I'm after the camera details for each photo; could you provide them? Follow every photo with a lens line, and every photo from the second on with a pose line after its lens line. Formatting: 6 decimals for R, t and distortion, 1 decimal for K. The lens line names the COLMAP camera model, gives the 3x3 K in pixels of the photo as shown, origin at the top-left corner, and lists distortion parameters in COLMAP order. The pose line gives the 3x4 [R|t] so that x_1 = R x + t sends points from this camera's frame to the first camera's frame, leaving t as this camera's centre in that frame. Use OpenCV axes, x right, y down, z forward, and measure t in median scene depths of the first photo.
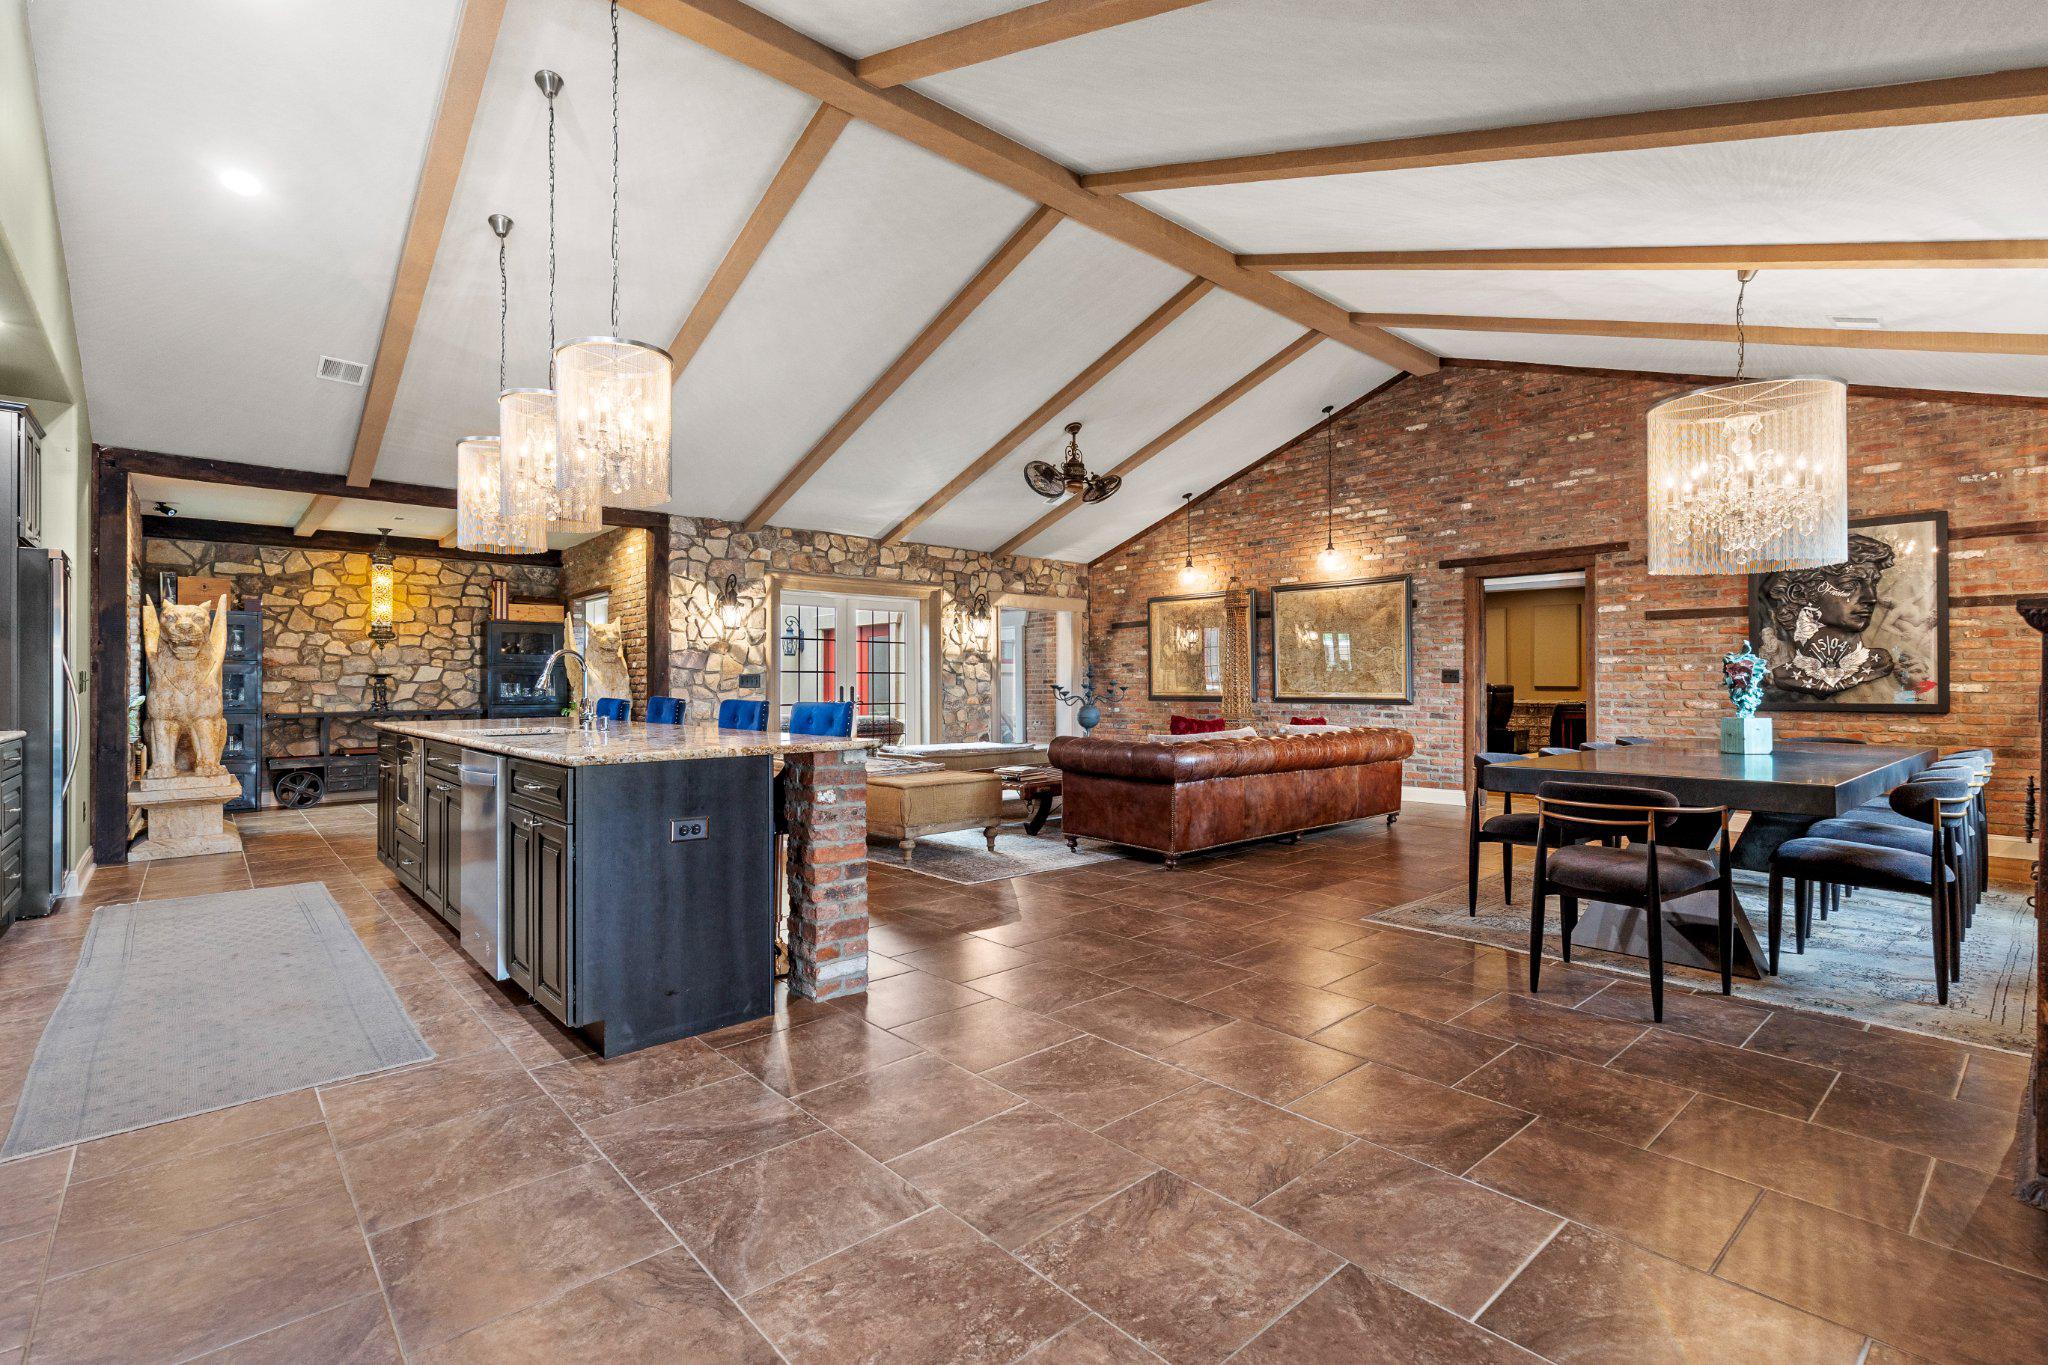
lens RADIAL K [[930.2, 0, 1032.7], [0, 930.2, 676.0], [0, 0, 1]] dist [0.008003, -0.001160]
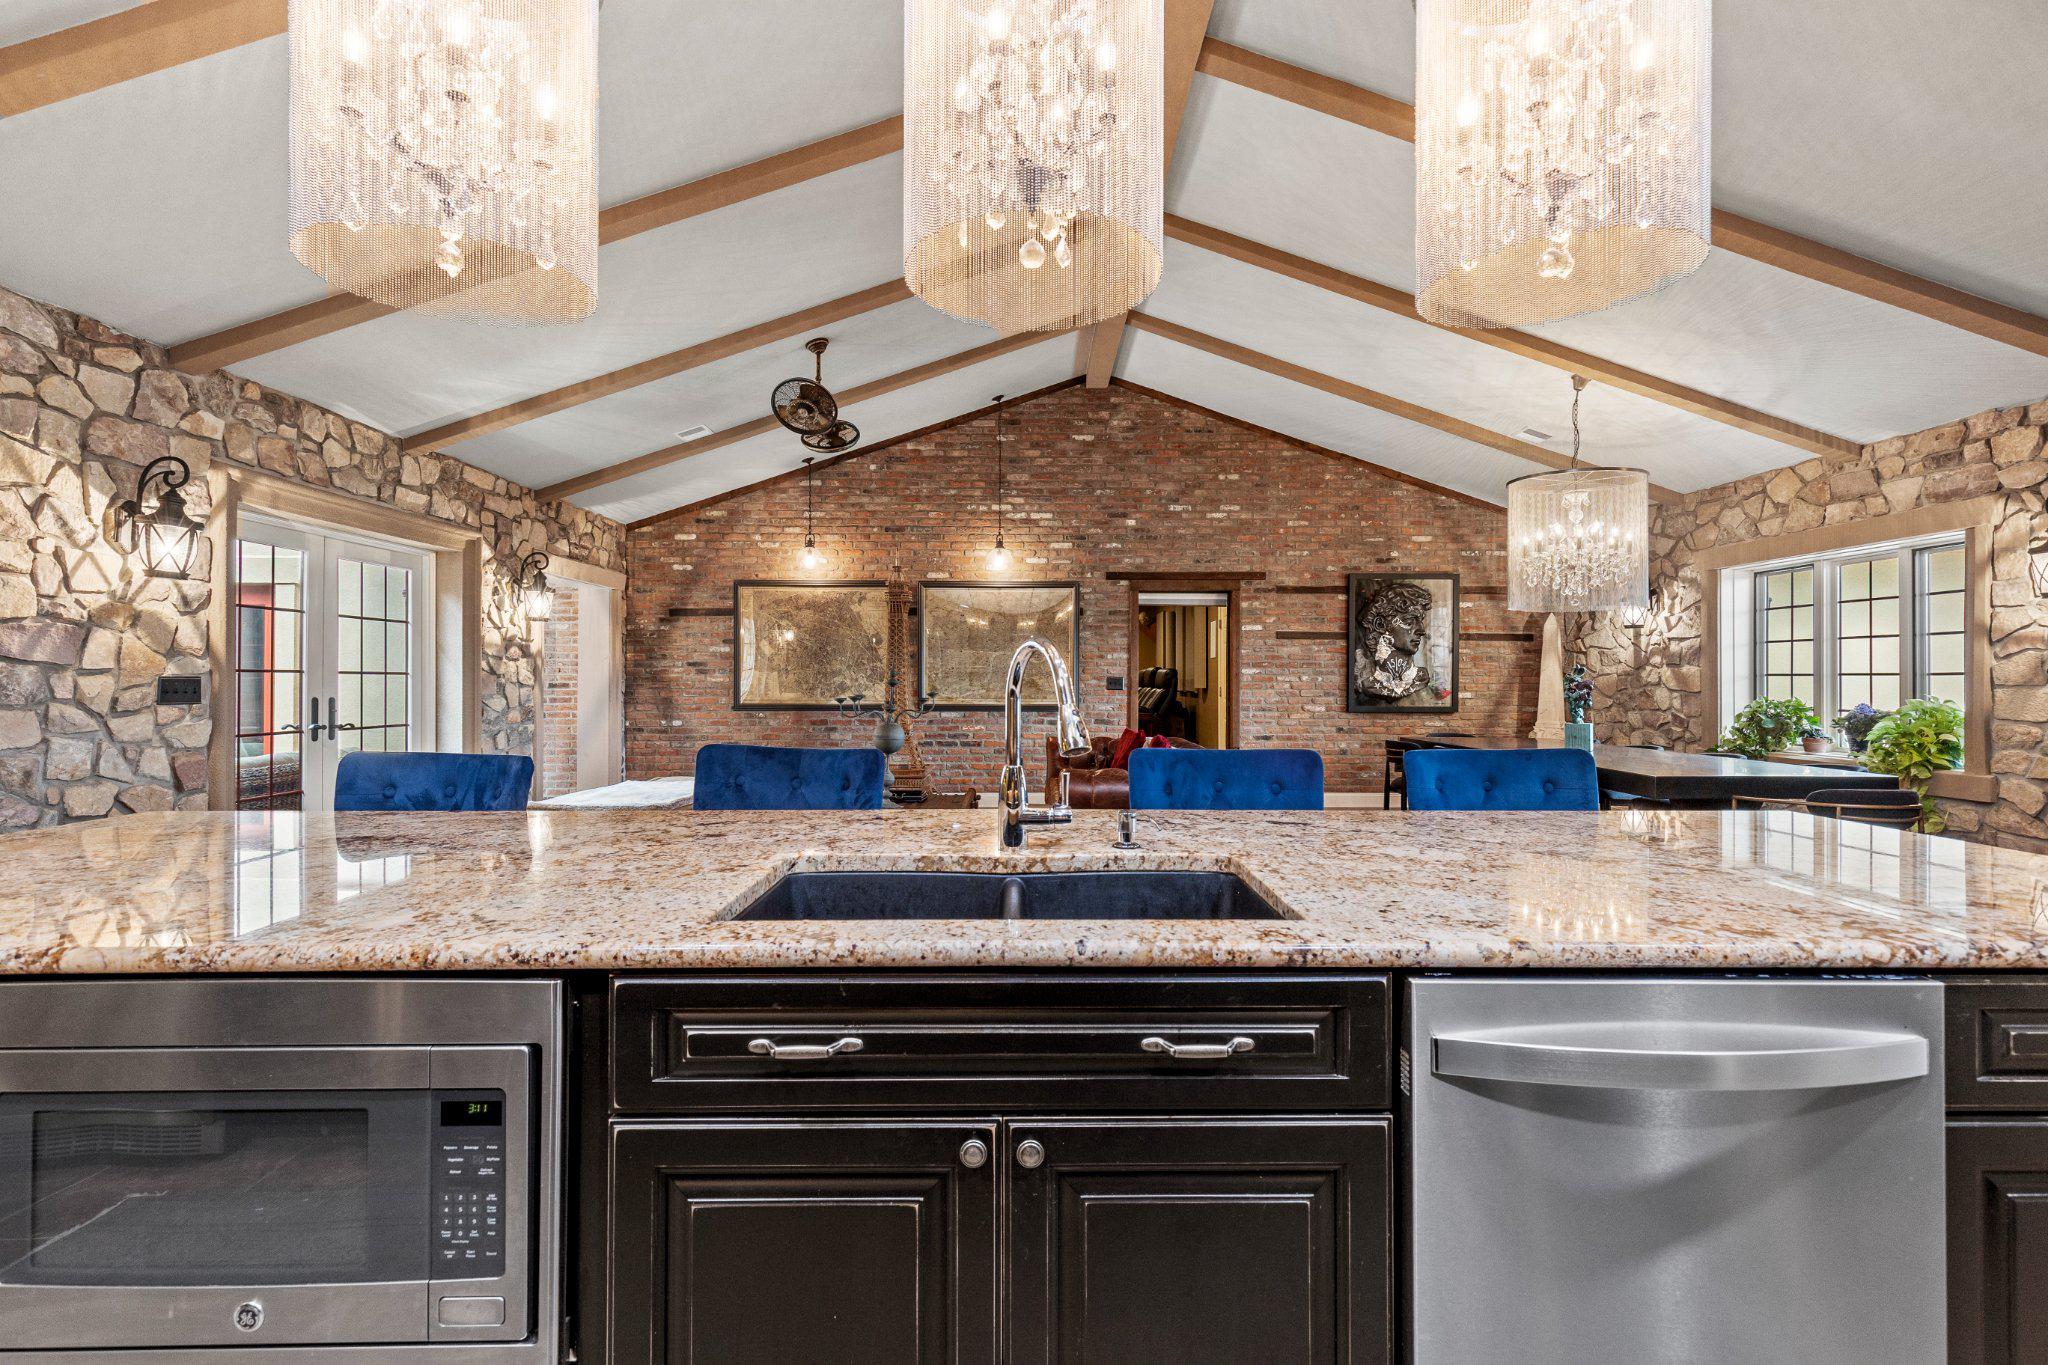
lens RADIAL K [[930.2, 0, 1023.7], [0, 930.2, 677.6], [0, 0, 1]] dist [0.008003, -0.001160]
pose [[0.669479, 0.003242, 0.742824, -0.347700], [-0.011035, 0.999924, 0.005582, -0.010020], [-0.742749, -0.011934, 0.669464, 0.343207]]
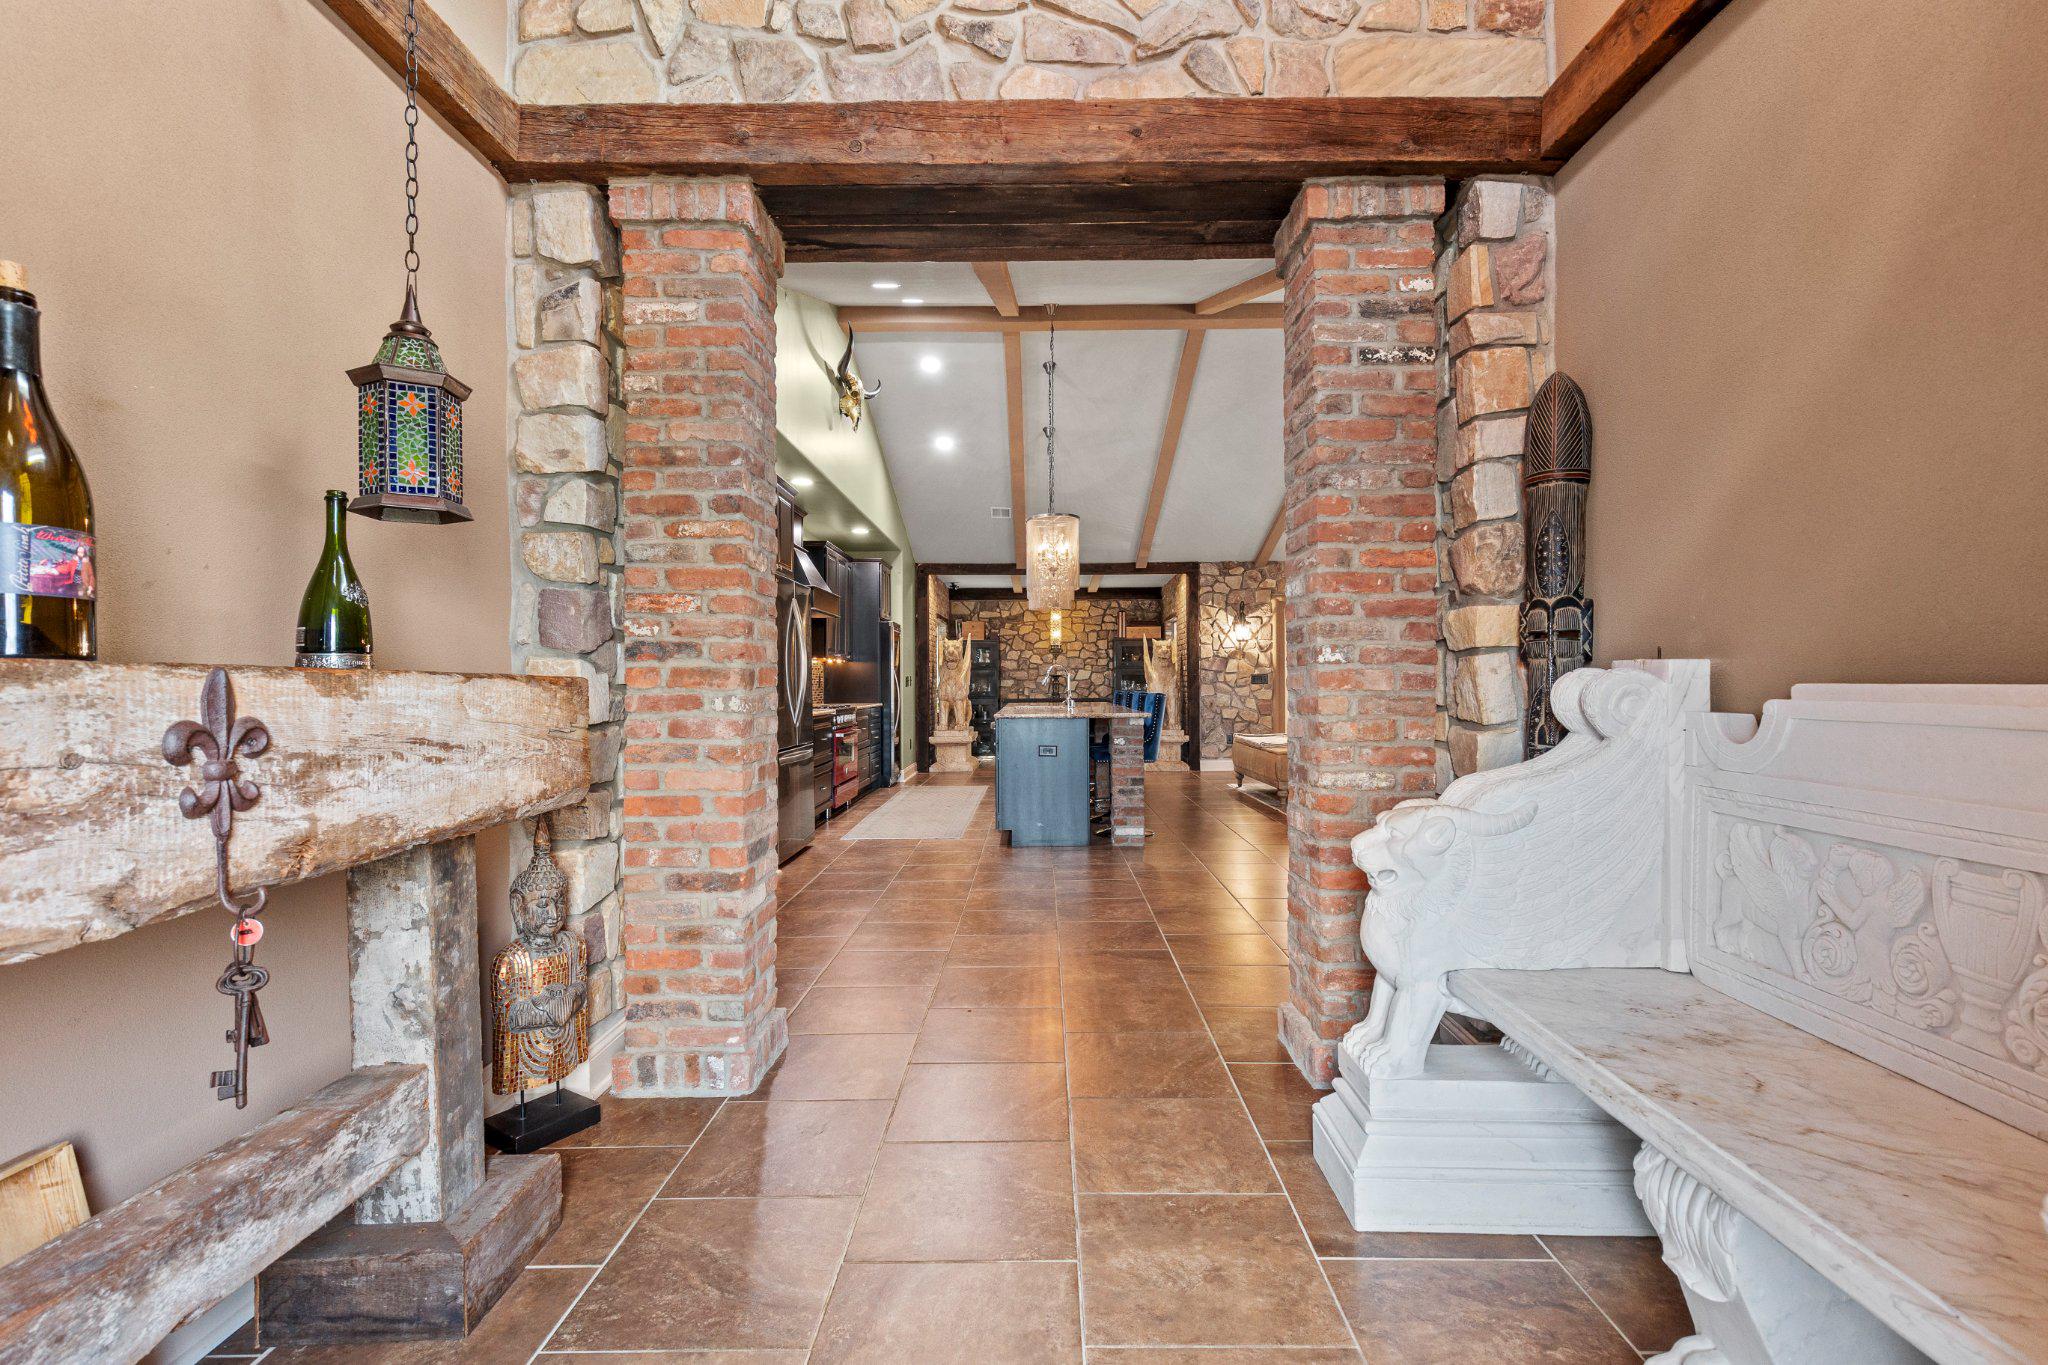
lens RADIAL K [[930.2, 0, 1028.3], [0, 930.2, 681.1], [0, 0, 1]] dist [0.008003, -0.001160]
pose [[0.732692, -0.000653, -0.680560, 0.332806], [0.007641, 0.999944, 0.007268, -0.003844], [0.680518, -0.010525, 0.732656, -0.187983]]
